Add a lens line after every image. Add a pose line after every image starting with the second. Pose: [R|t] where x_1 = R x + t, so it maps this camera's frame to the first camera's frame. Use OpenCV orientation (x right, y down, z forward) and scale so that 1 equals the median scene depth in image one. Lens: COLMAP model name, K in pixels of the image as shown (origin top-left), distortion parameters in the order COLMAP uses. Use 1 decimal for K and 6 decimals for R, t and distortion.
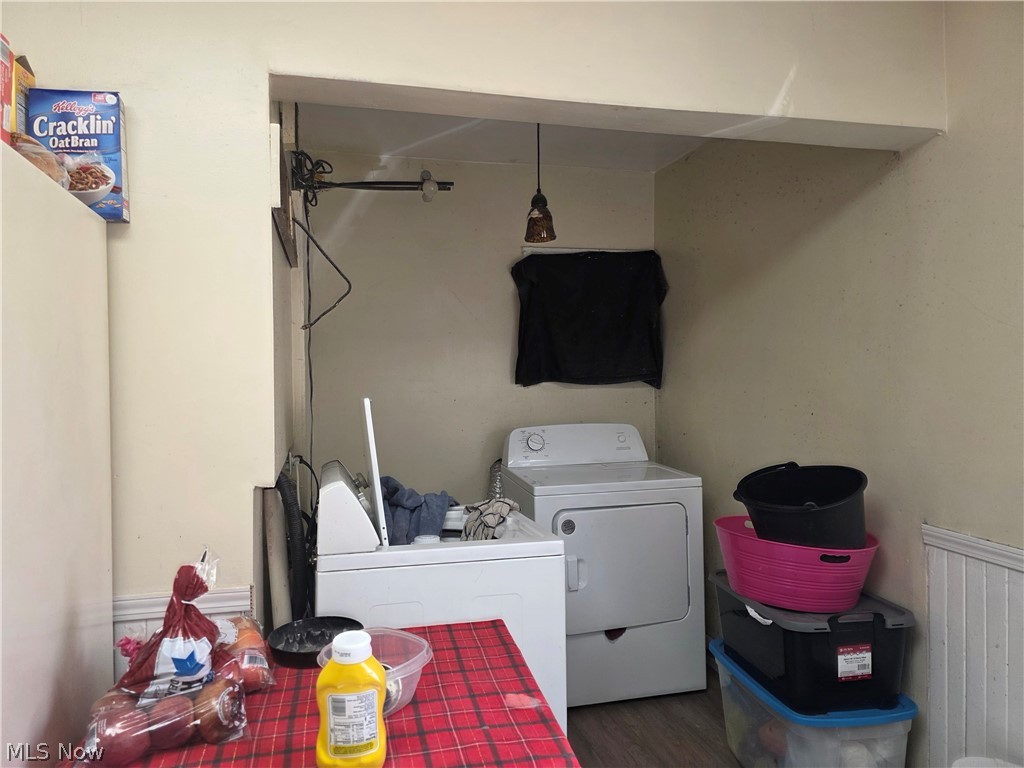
lens RADIAL K [[693.6, 0, 509.9], [0, 693.6, 369.7], [0, 0, 1]] dist [0.084639, -0.080160]
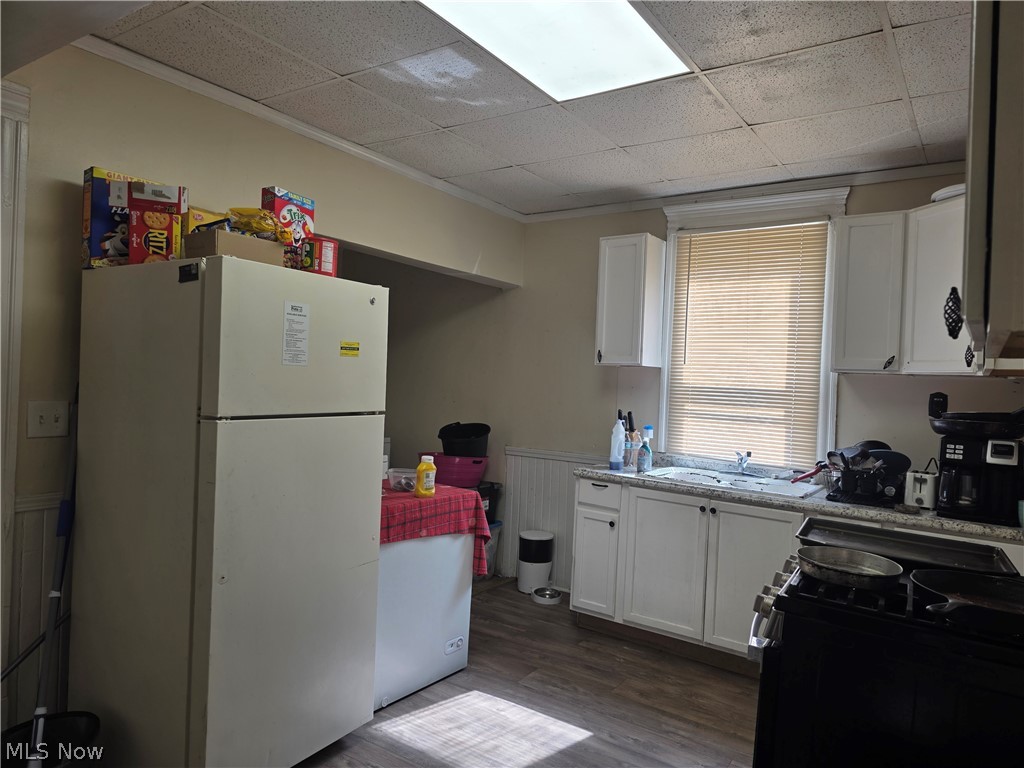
lens RADIAL K [[693.6, 0, 509.9], [0, 693.6, 369.7], [0, 0, 1]] dist [0.084639, -0.080160]
pose [[0.749168, 0.047119, 0.660702, -0.978329], [-0.035098, 0.998889, -0.031439, 0.032978], [-0.661450, 0.000363, 0.749989, -0.777971]]
